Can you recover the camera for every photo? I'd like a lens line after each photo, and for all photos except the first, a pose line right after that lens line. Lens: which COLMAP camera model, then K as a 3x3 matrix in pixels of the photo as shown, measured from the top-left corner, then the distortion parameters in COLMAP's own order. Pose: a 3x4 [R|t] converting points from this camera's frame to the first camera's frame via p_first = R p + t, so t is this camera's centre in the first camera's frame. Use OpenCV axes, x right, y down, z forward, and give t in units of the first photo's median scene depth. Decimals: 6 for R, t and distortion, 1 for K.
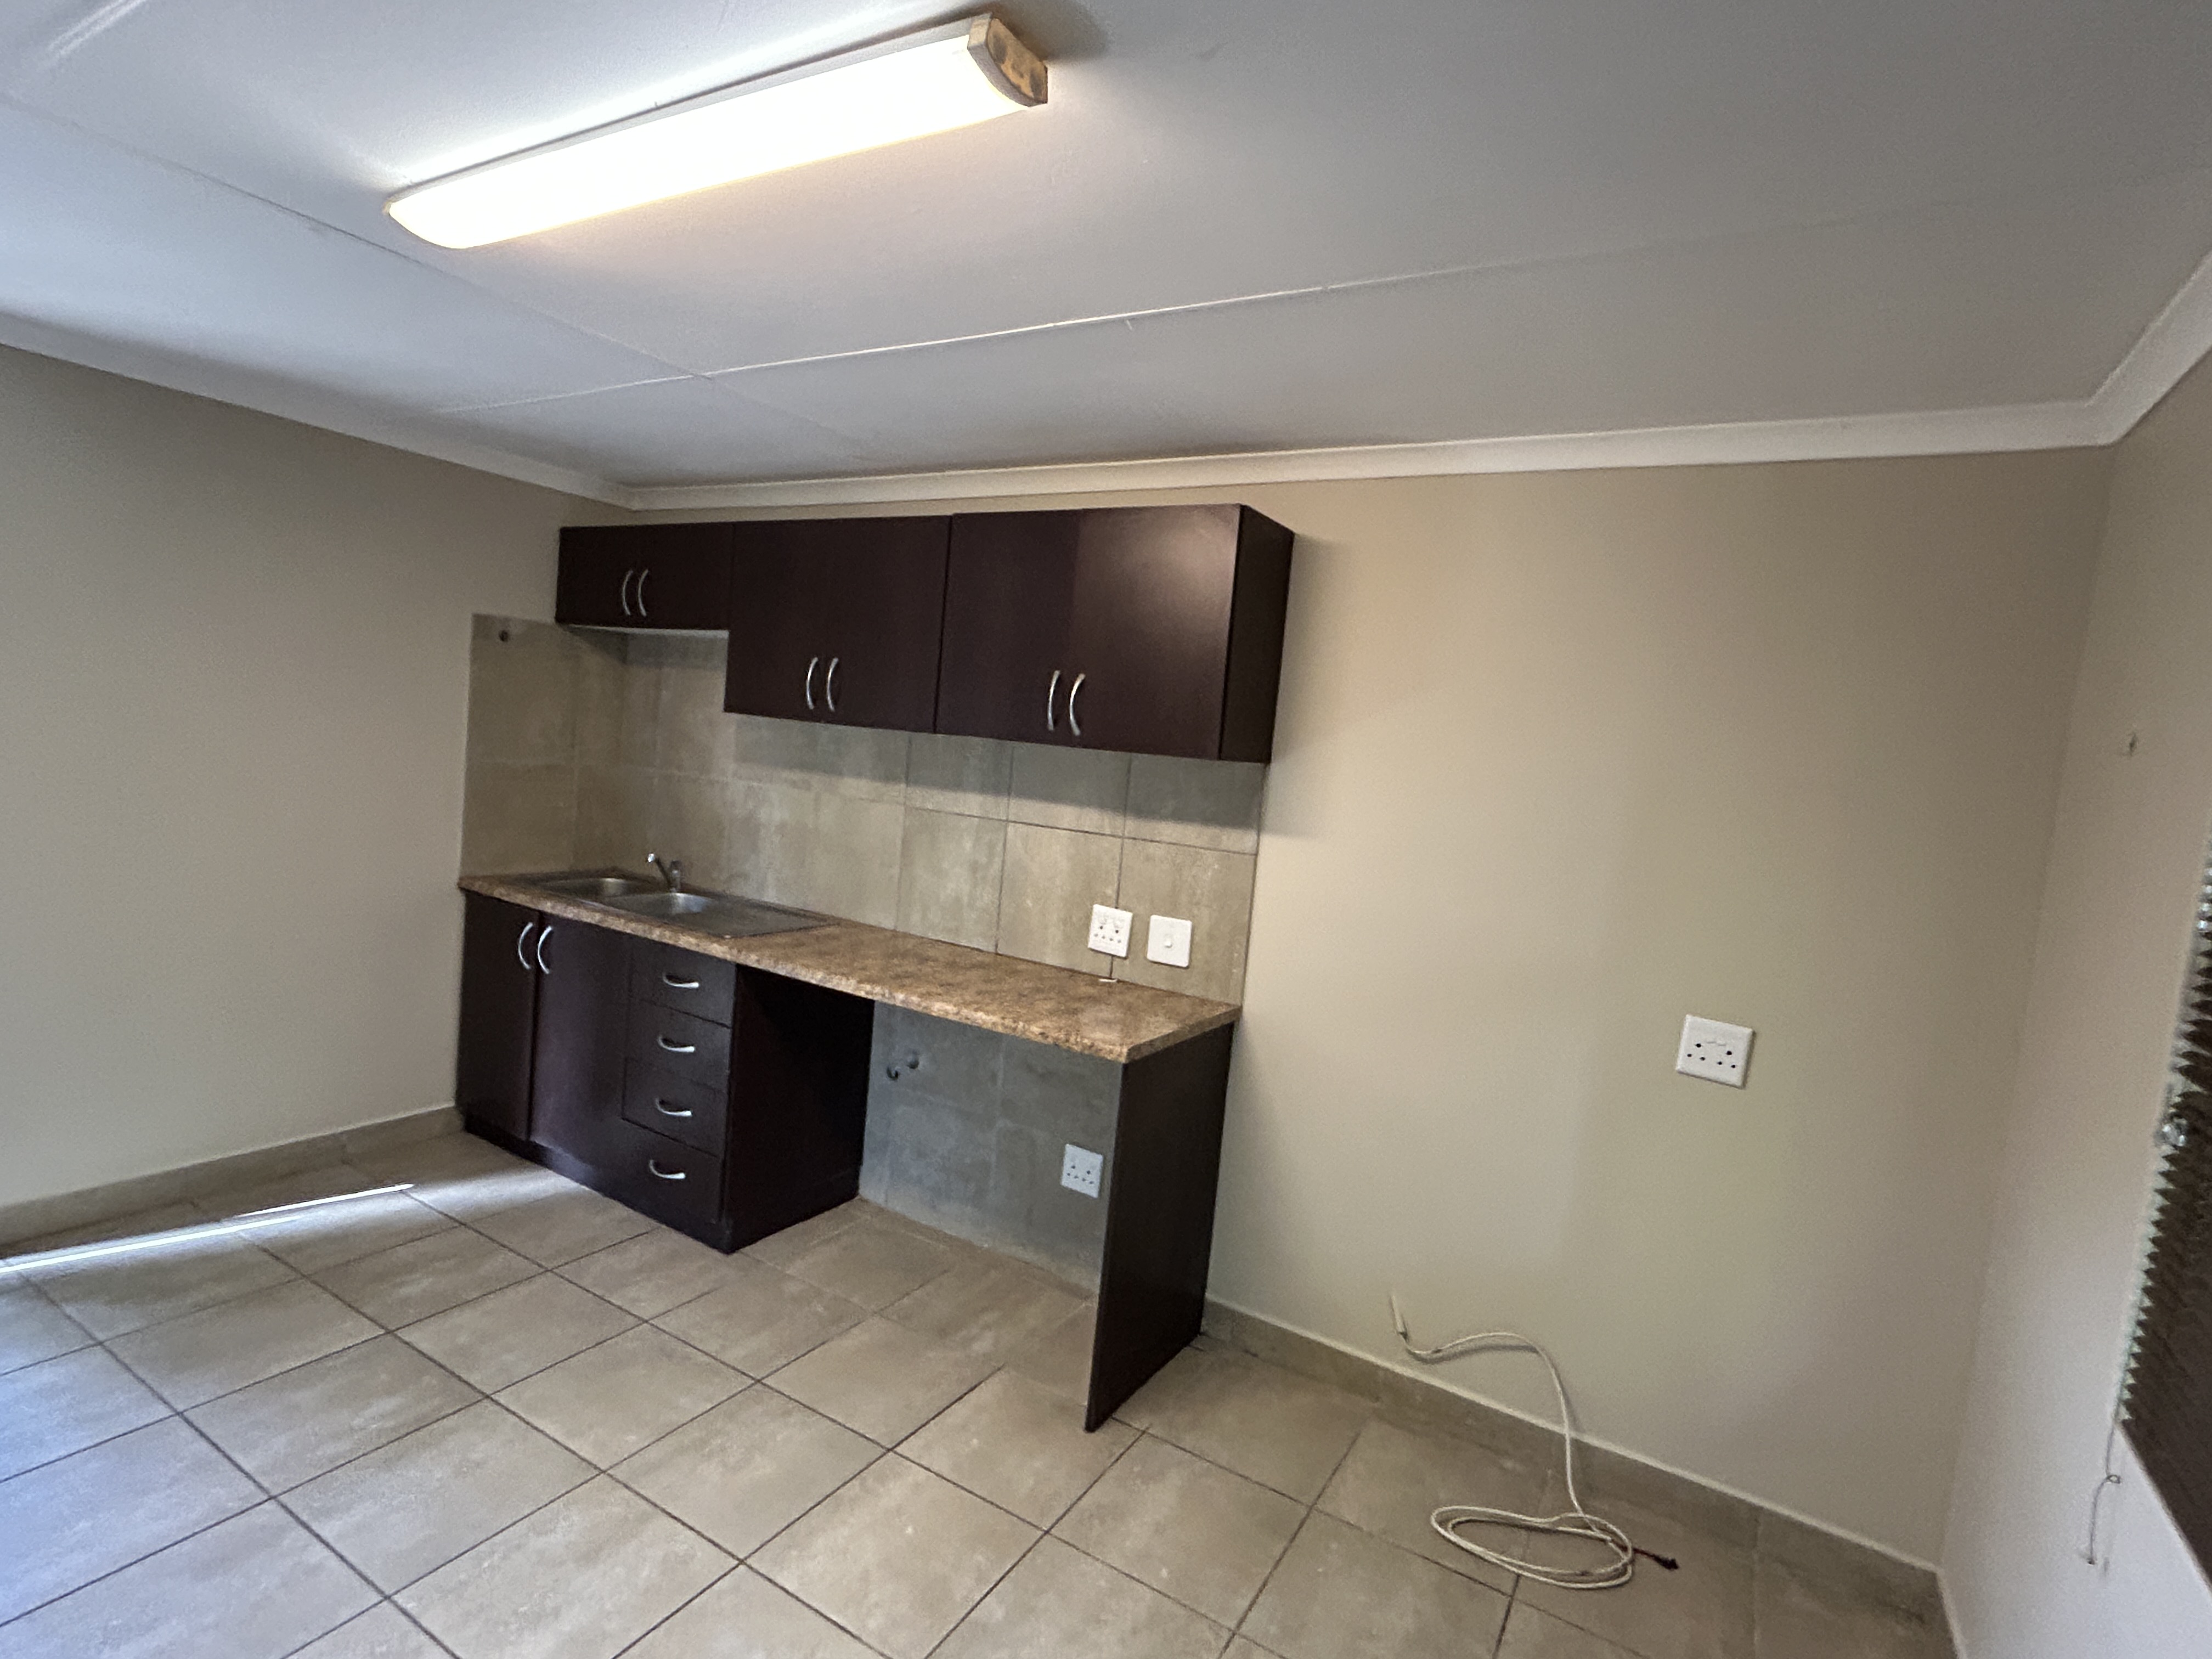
lens RADIAL K [[1095.0, 0, 1110.2], [0, 1095.0, 822.9], [0, 0, 1]] dist [-0.002833, 0.003712]
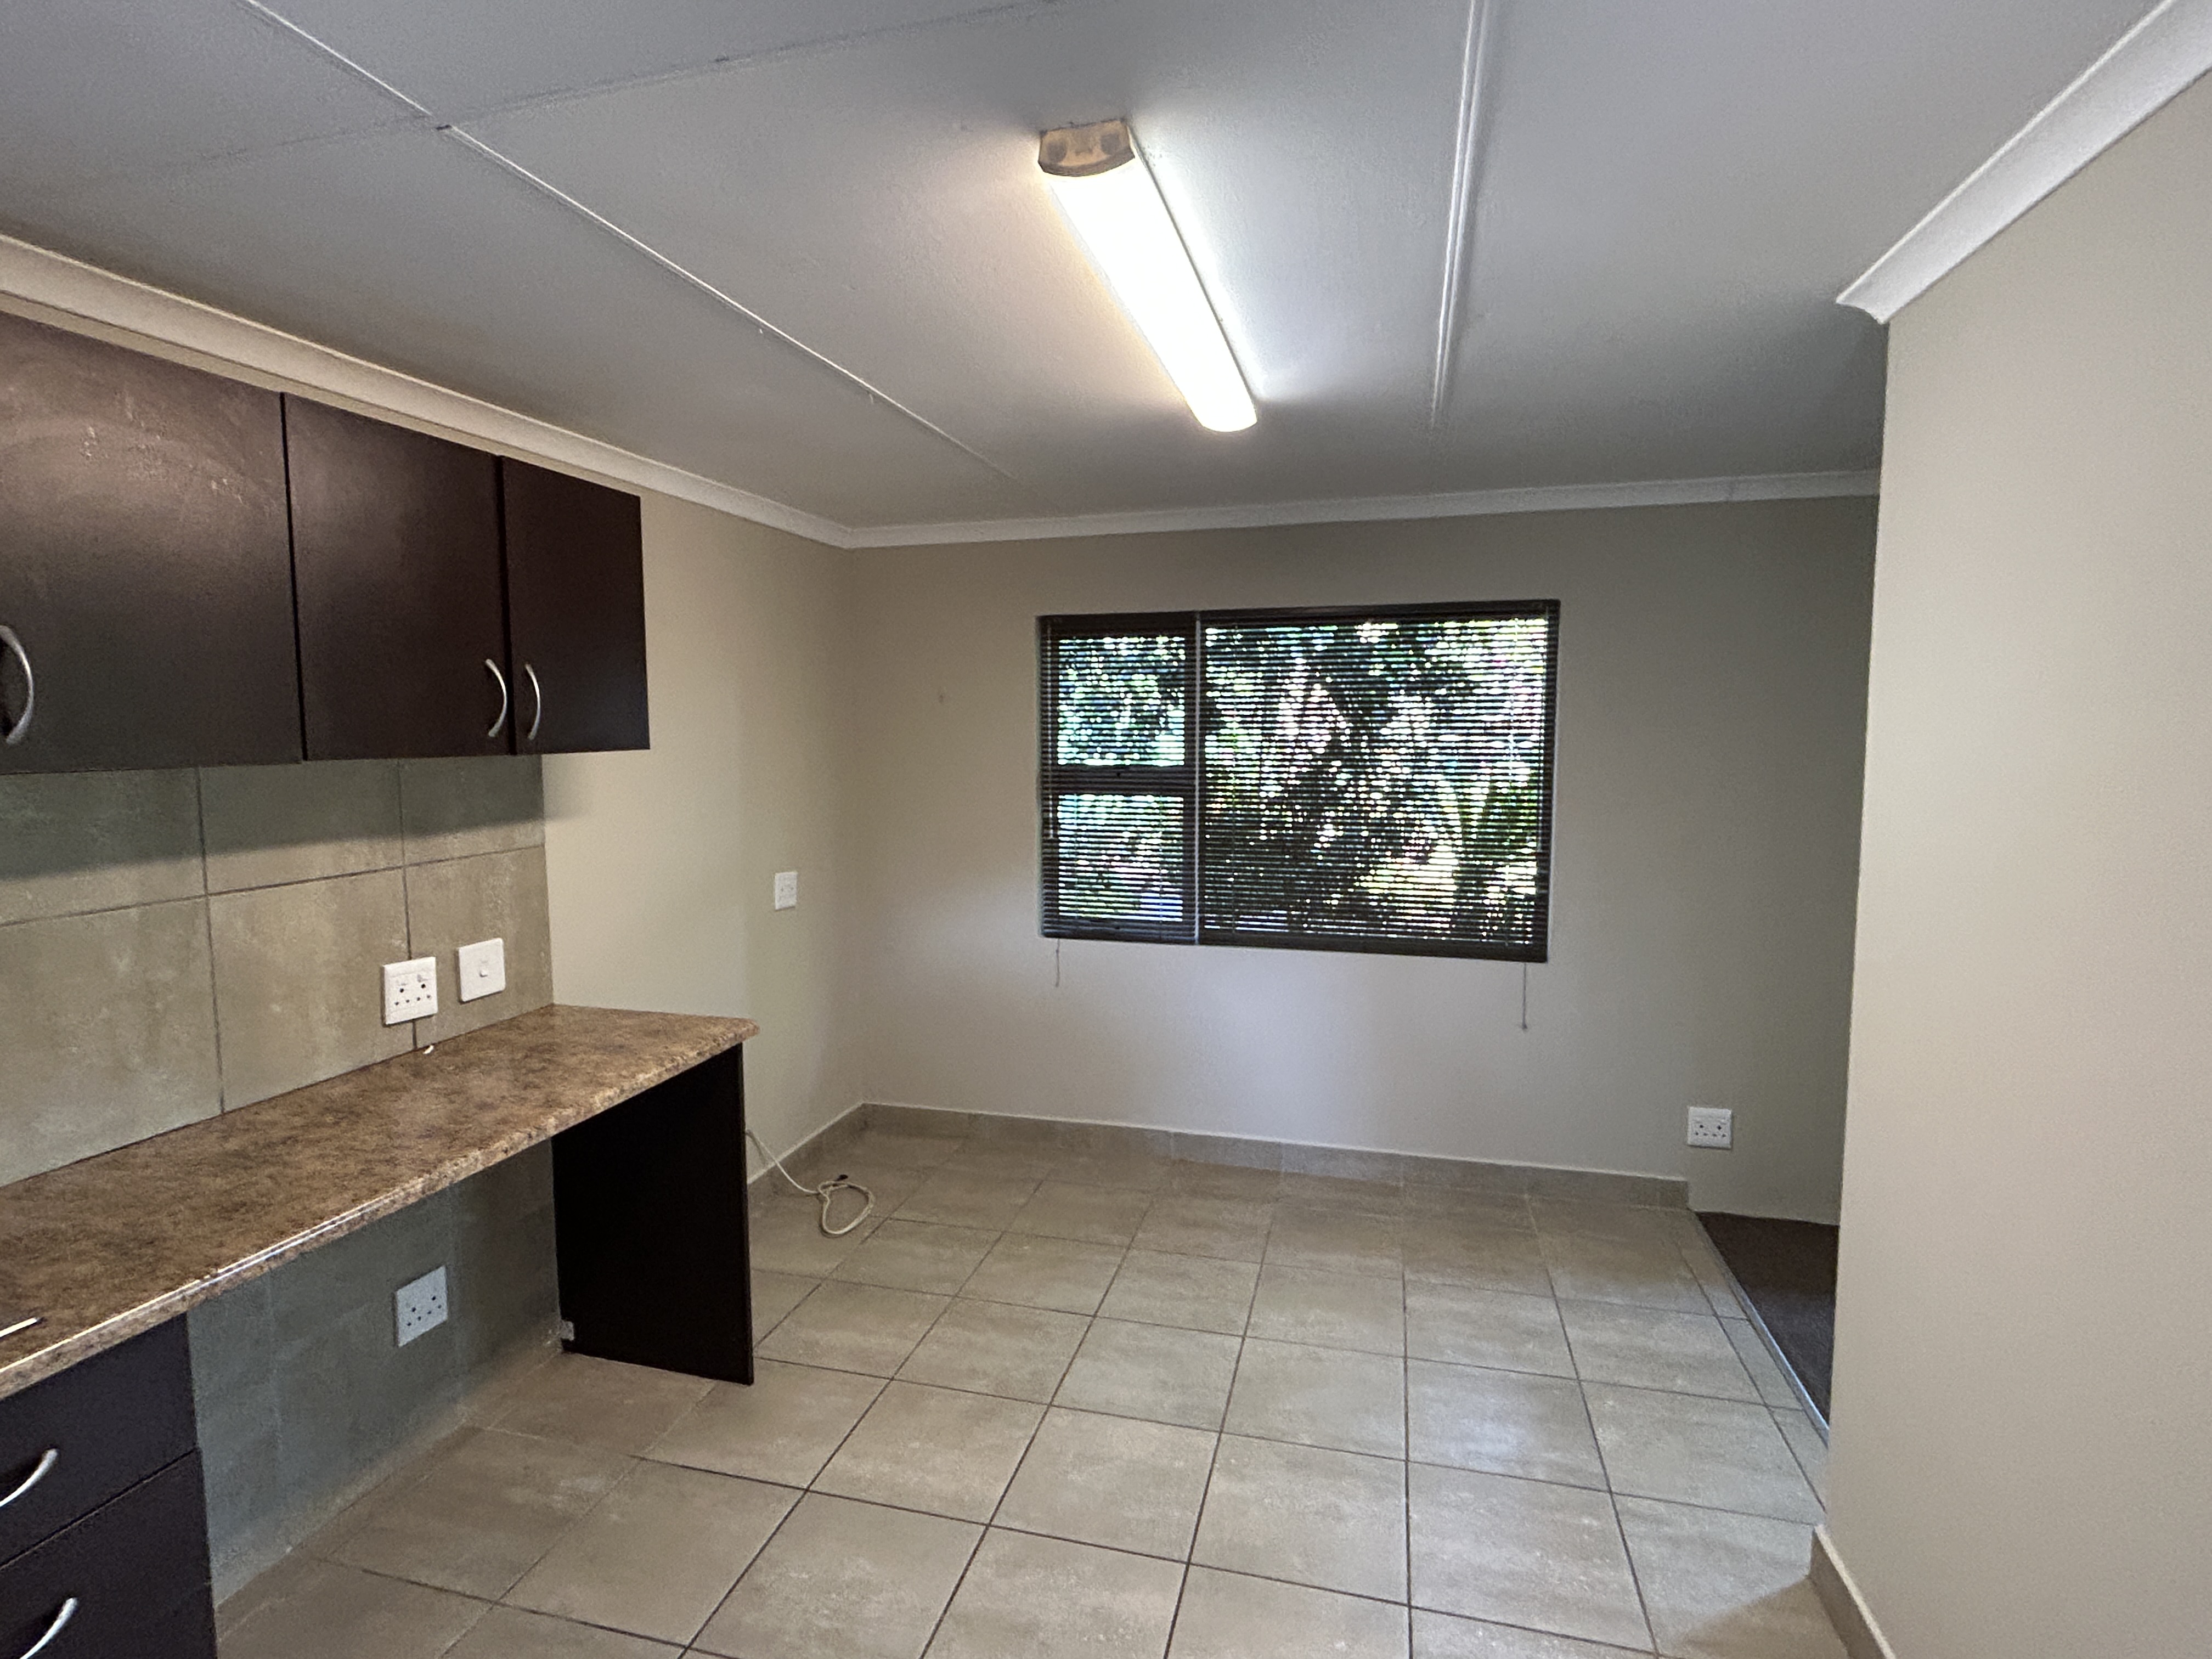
lens RADIAL K [[1095.0, 0, 1094.2], [0, 1095.0, 825.5], [0, 0, 1]] dist [-0.002833, 0.003712]
pose [[-0.258073, -0.179807, 0.949246, -0.861614], [0.051630, 0.978558, 0.199396, -0.147579], [-0.964745, 0.100468, -0.243256, 0.741038]]
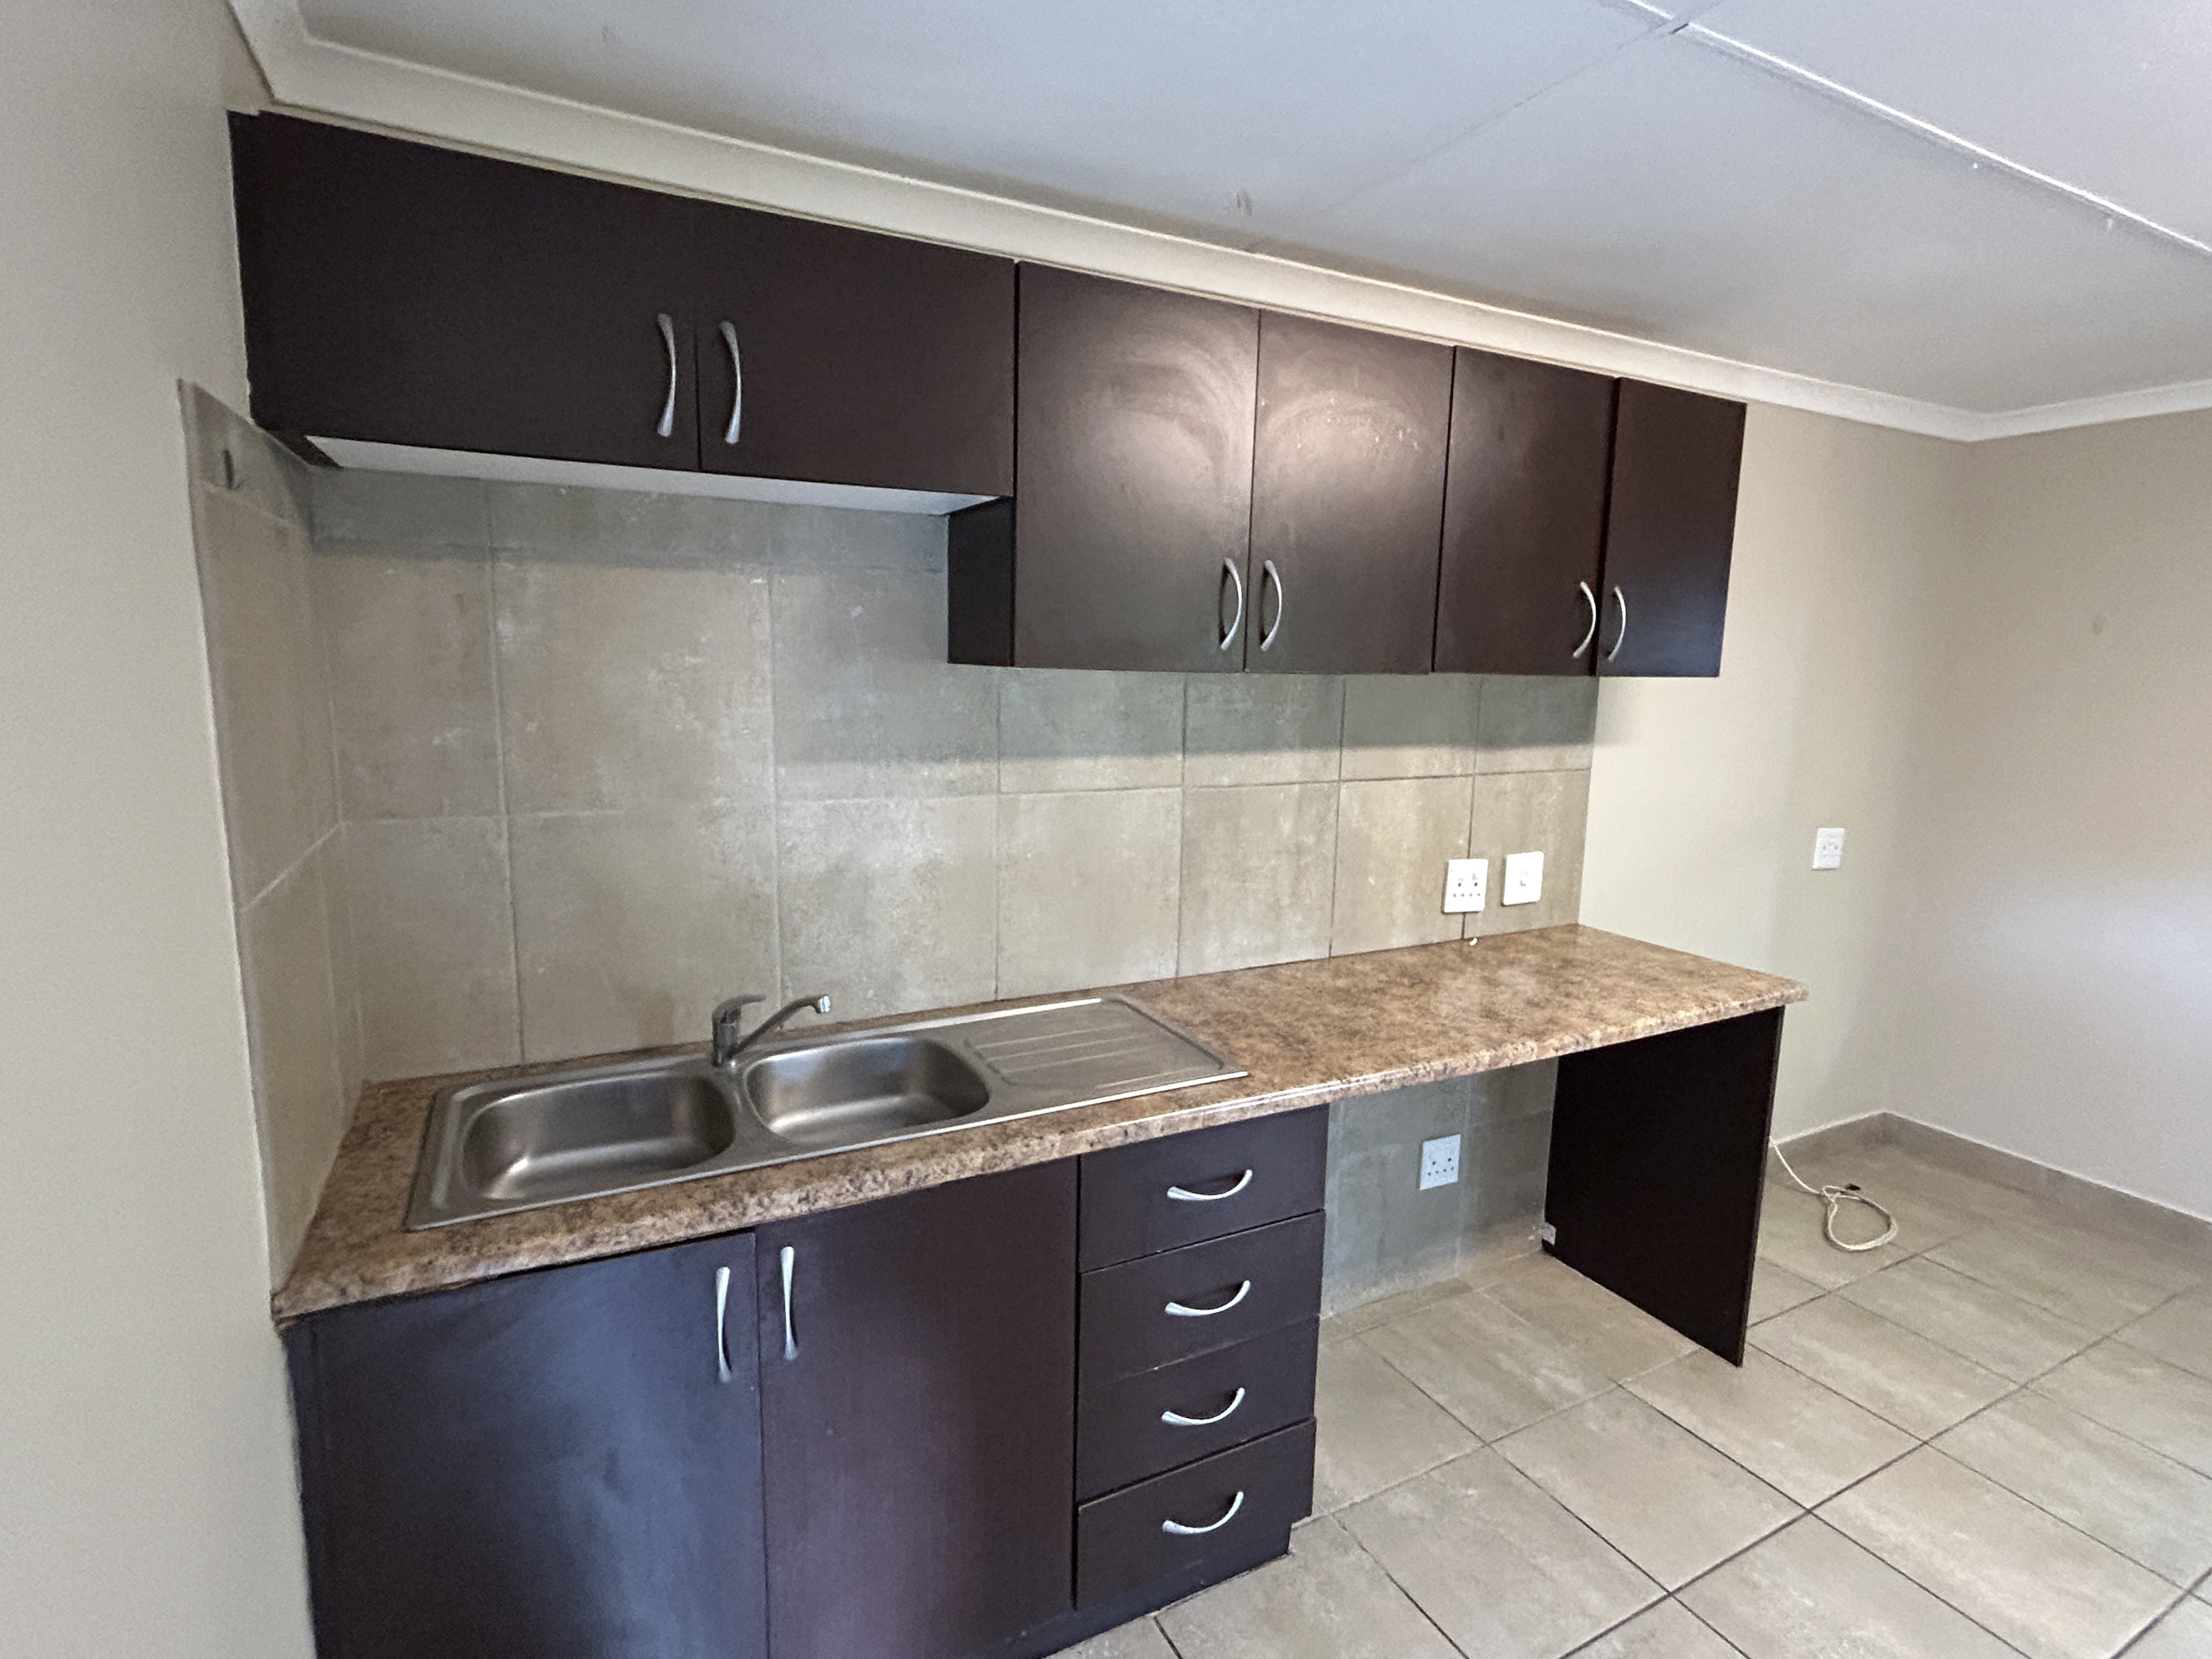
lens RADIAL K [[1095.0, 0, 1104.0], [0, 1095.0, 824.6], [0, 0, 1]] dist [-0.002833, 0.003712]
pose [[0.527875, -0.209661, 0.823037, -0.873881], [0.092080, 0.977468, 0.189943, -0.141289], [-0.844316, -0.024481, 0.535287, 0.812713]]
